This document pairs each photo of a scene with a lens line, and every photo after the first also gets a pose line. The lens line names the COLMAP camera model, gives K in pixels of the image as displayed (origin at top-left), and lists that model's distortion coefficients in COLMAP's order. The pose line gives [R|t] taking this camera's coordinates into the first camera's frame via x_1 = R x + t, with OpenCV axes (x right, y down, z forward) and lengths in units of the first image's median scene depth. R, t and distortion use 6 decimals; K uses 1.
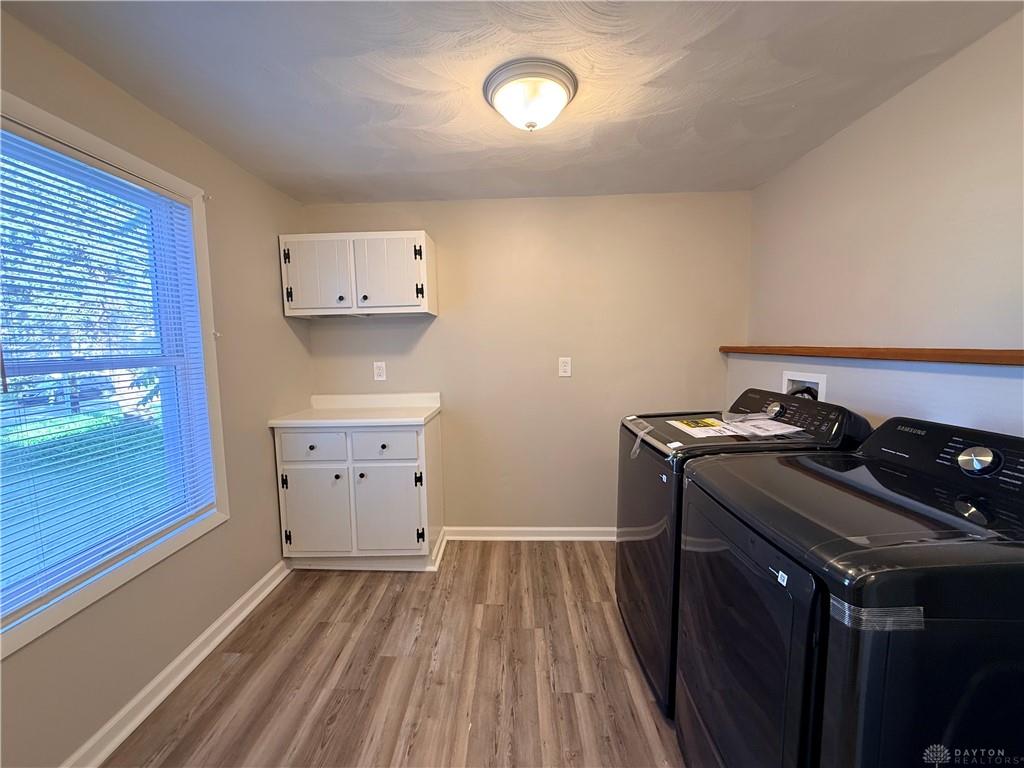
lens RADIAL K [[406.7, 0, 507.9], [0, 406.7, 383.7], [0, 0, 1]] dist [0.001549, 0.000204]
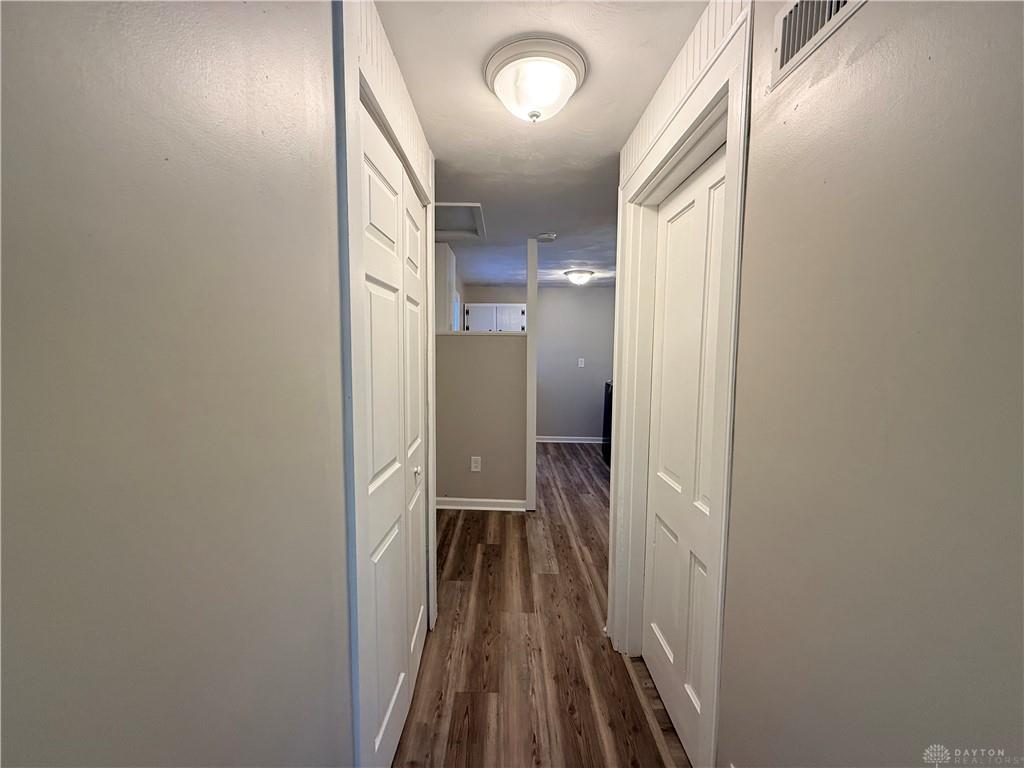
lens RADIAL K [[406.7, 0, 510.4], [0, 406.7, 383.2], [0, 0, 1]] dist [0.001549, 0.000204]
pose [[0.999356, 0.025383, 0.025375, -0.479522], [-0.025091, 0.999616, -0.011763, 0.167579], [-0.025664, 0.011119, 0.999609, -1.913231]]
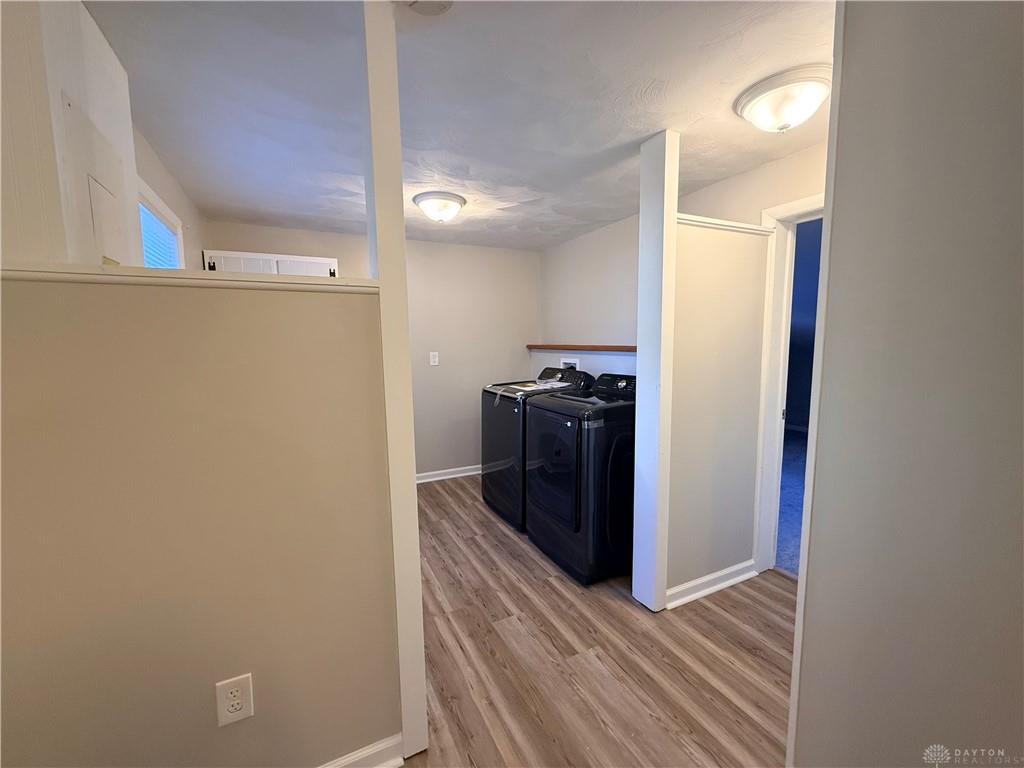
lens RADIAL K [[406.7, 0, 508.8], [0, 406.7, 383.4], [0, 0, 1]] dist [0.001549, 0.000204]
pose [[0.882255, -0.042469, 0.468851, -0.489936], [0.041784, 0.999056, 0.011870, 0.063875], [-0.468913, 0.009118, 0.883197, -0.634347]]
